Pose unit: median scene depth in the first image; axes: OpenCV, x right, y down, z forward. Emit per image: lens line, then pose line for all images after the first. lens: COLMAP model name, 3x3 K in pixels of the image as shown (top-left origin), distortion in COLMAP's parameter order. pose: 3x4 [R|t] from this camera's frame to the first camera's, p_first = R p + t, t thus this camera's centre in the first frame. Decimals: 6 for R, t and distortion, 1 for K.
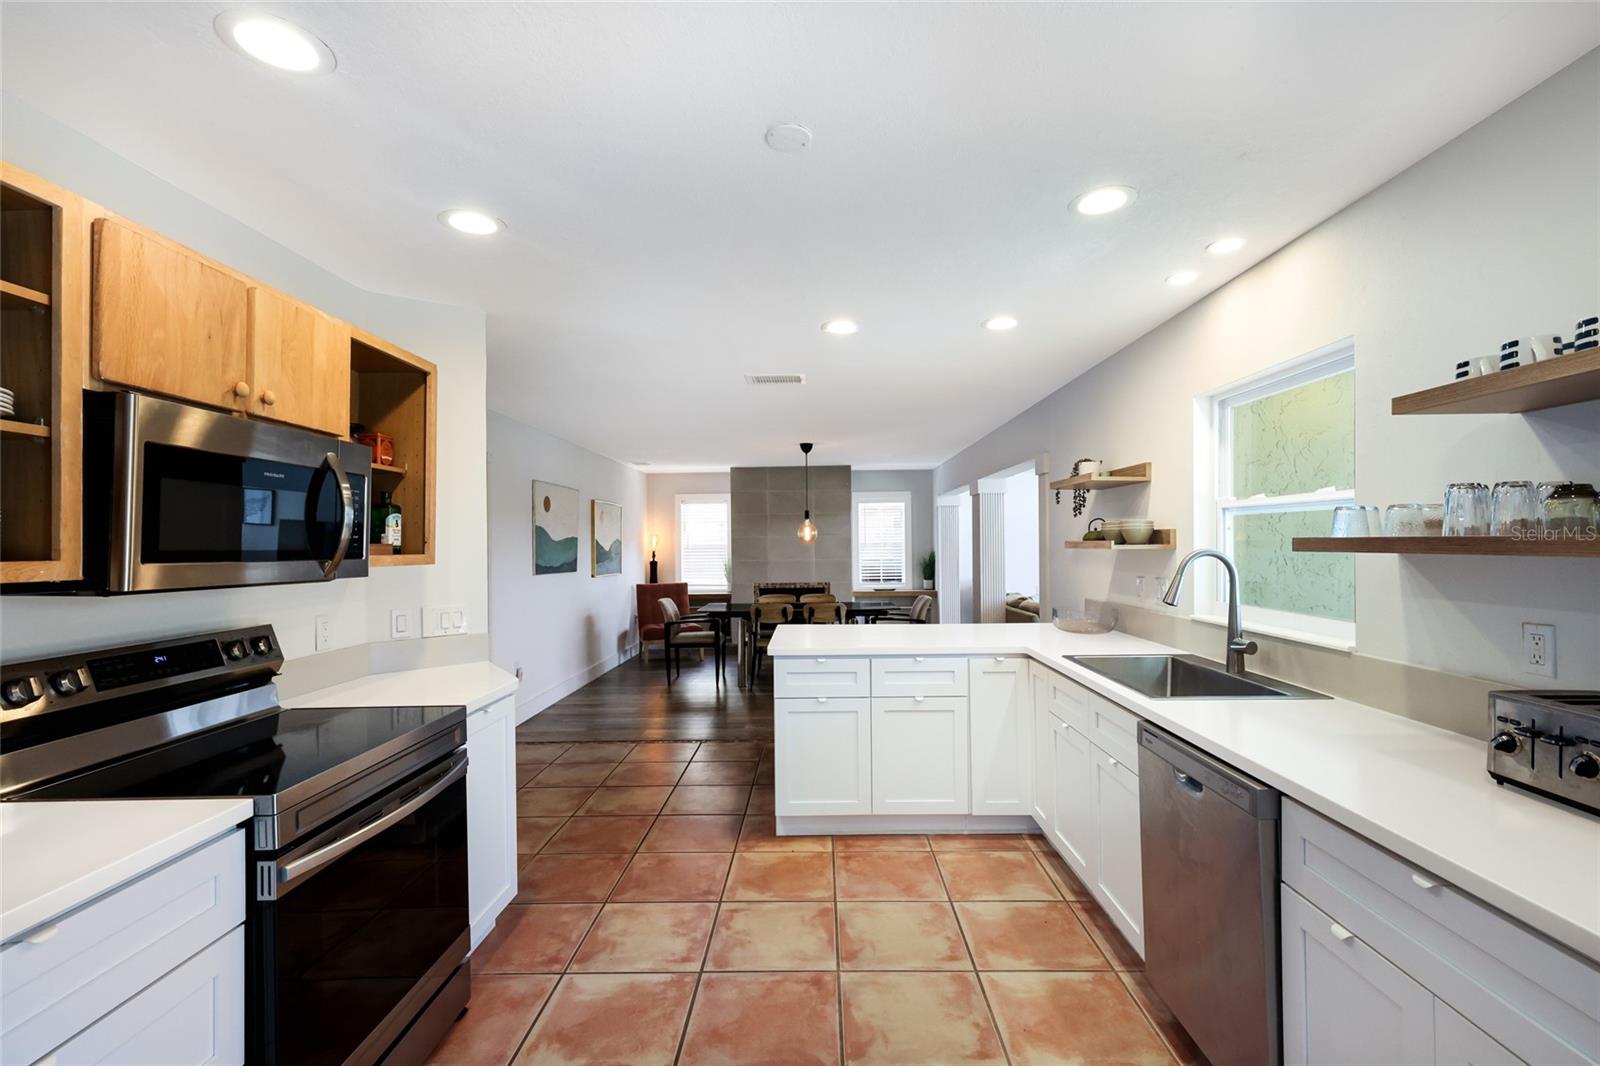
lens RADIAL K [[708.5, 0, 810.1], [0, 708.5, 534.0], [0, 0, 1]] dist [0.013017, 0.001121]
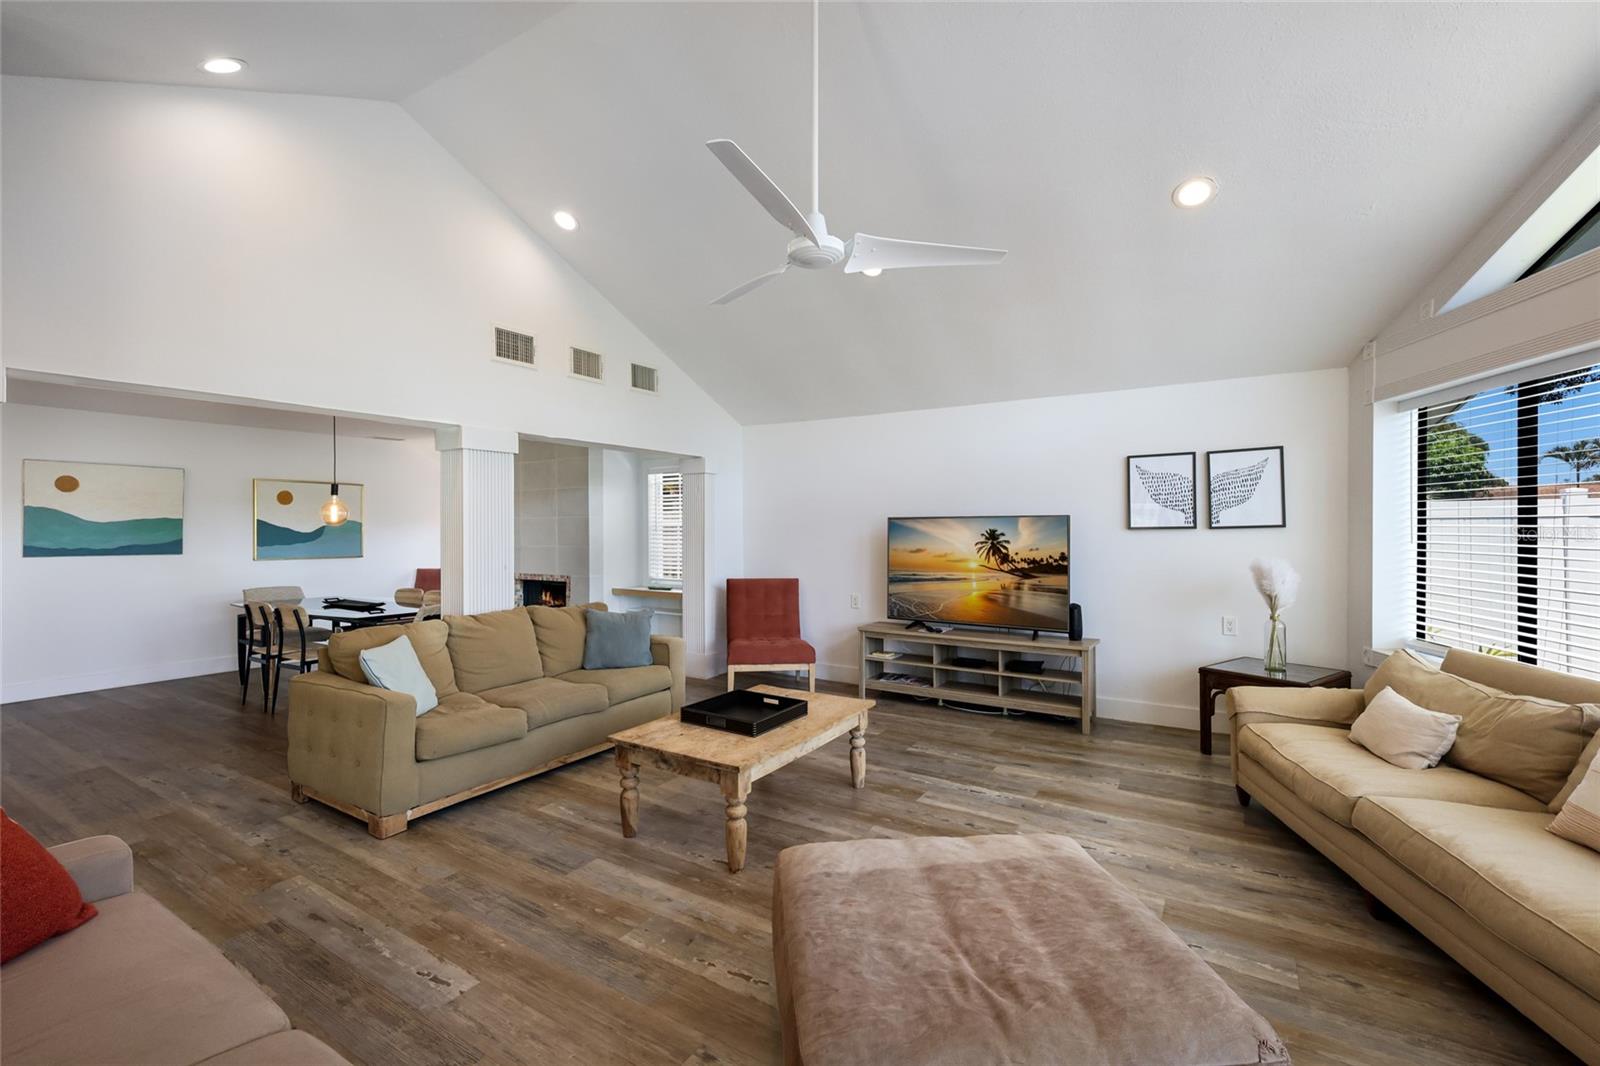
lens RADIAL K [[708.5, 0, 795.6], [0, 708.5, 523.5], [0, 0, 1]] dist [0.013017, 0.001121]
pose [[0.845089, 0.004355, -0.534609, 0.662078], [0.001601, 0.999942, 0.010676, 0.002486], [0.534624, -0.009878, 0.845032, 0.472672]]
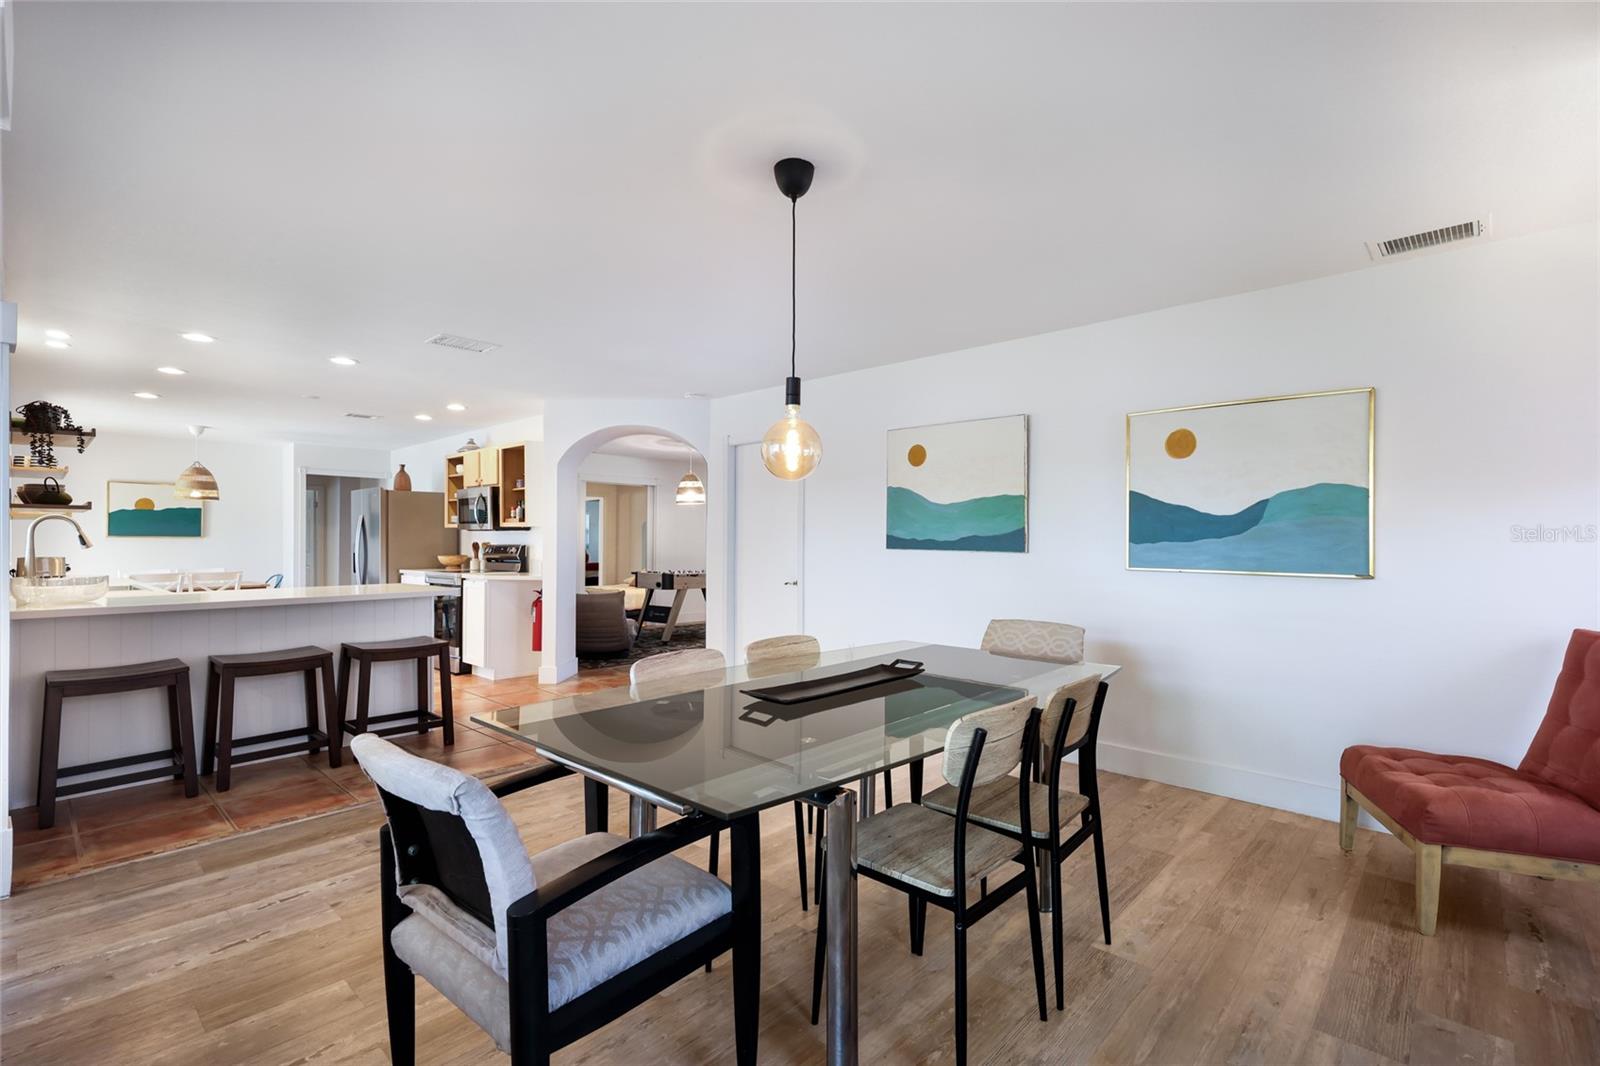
lens RADIAL K [[732.9, 0, 805.7], [0, 732.9, 535.9], [0, 0, 1]] dist [0.006362, 0.001846]
pose [[-0.670596, 0.003875, -0.741812, 0.186199], [0.013708, 0.999880, -0.007169, 0.031011], [0.741696, -0.014977, -0.670569, 0.956136]]
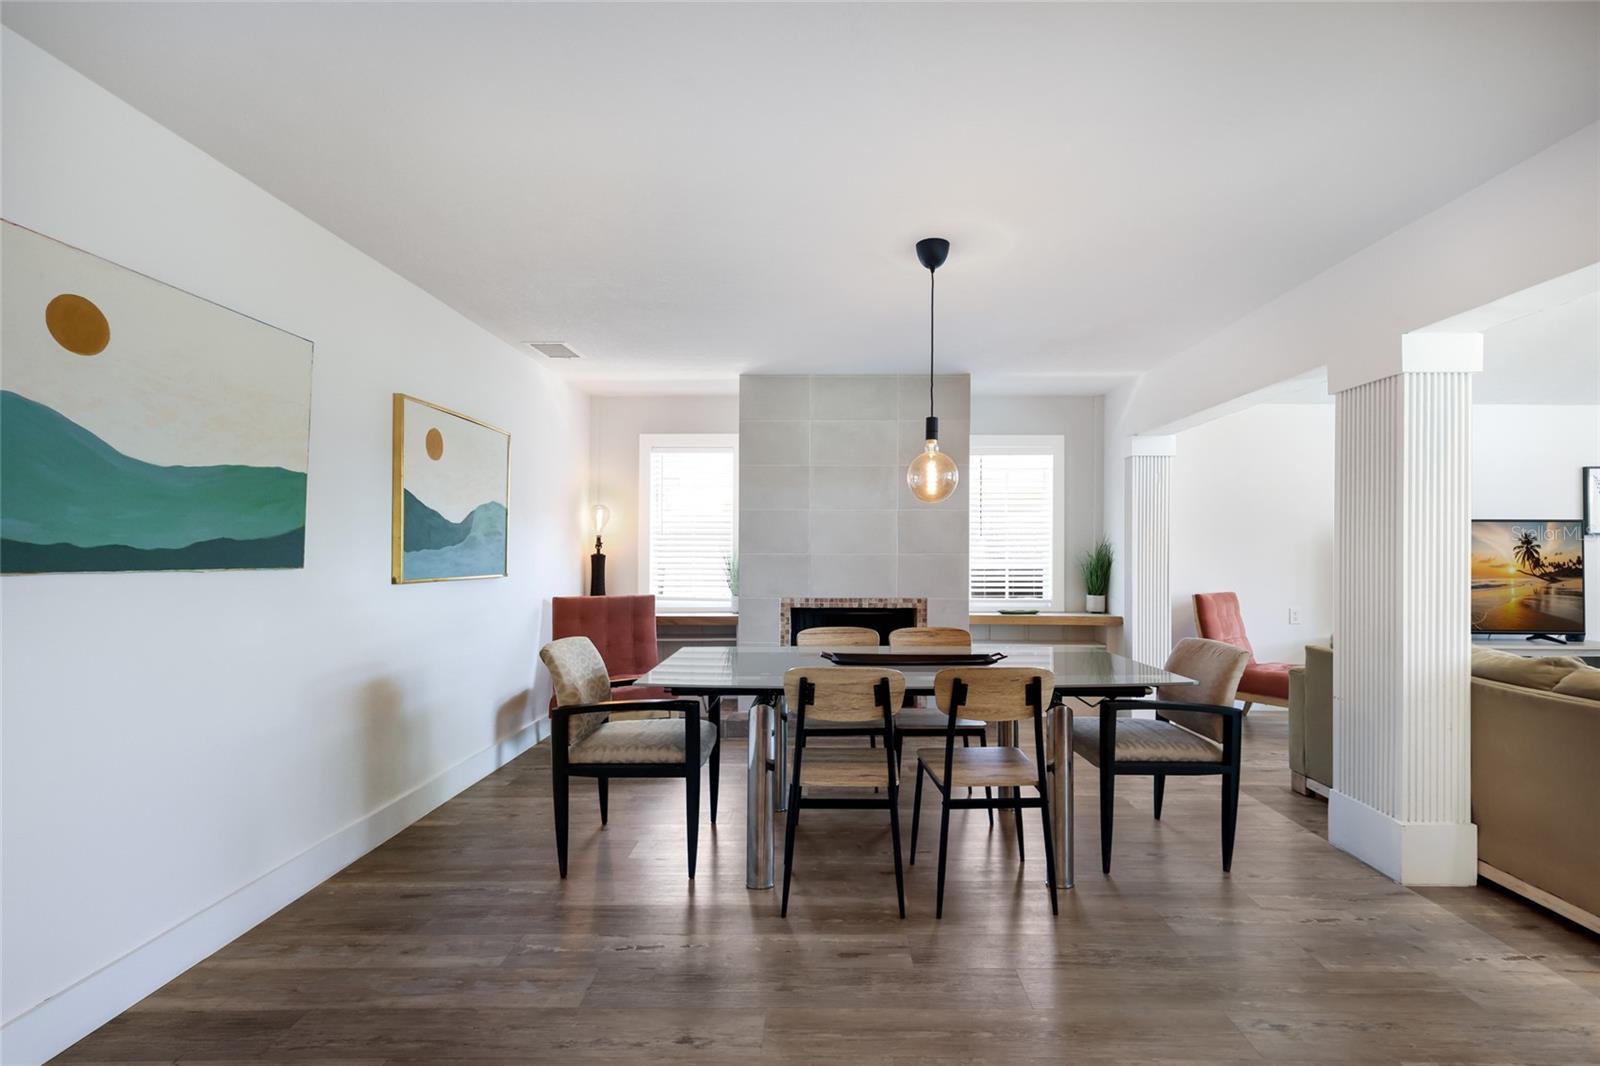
lens RADIAL K [[708.5, 0, 831.8], [0, 708.5, 556.3], [0, 0, 1]] dist [0.013017, 0.001121]
pose [[0.999851, 0.014171, 0.009881, -0.048000], [-0.014385, 0.999657, 0.021879, 0.026747], [-0.009567, -0.022018, 0.999712, 0.479236]]
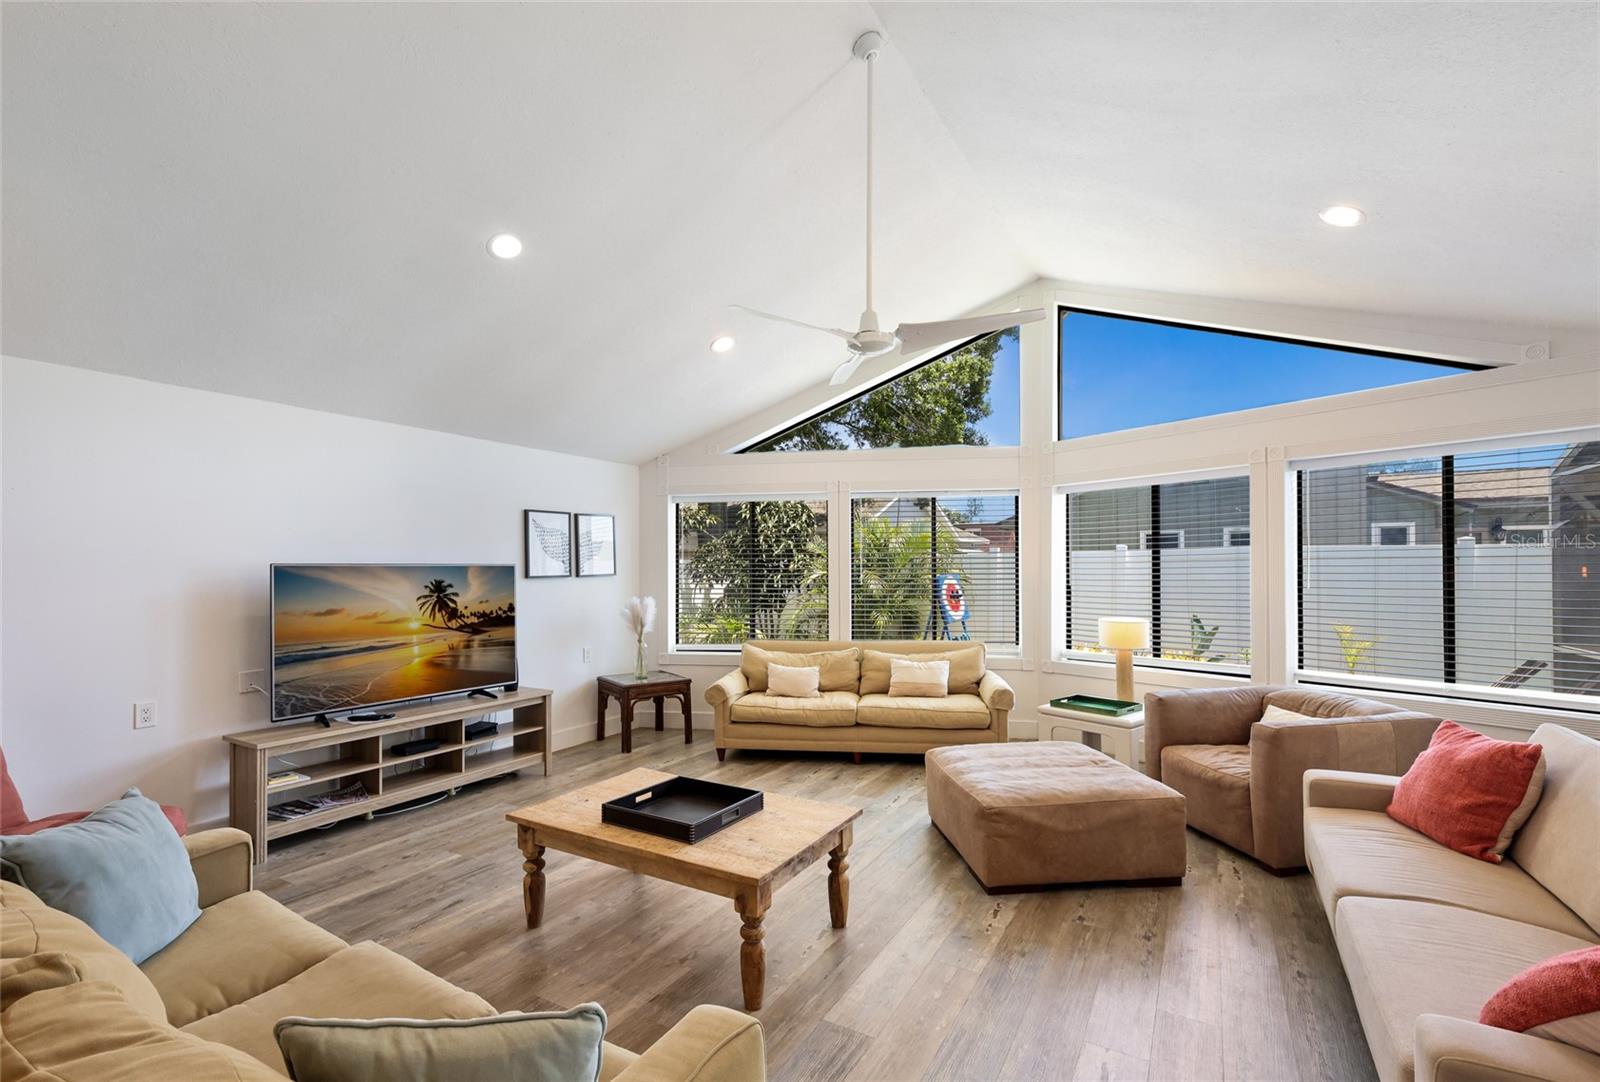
lens RADIAL K [[713.0, 0, 812.7], [0, 713.0, 558.3], [0, 0, 1]] dist [0.014141, -0.001170]
pose [[0.482254, 0.020394, 0.875794, 0.190248], [-0.007676, 0.999789, -0.019055, 0.005758], [-0.875998, 0.002467, 0.482309, 0.582363]]
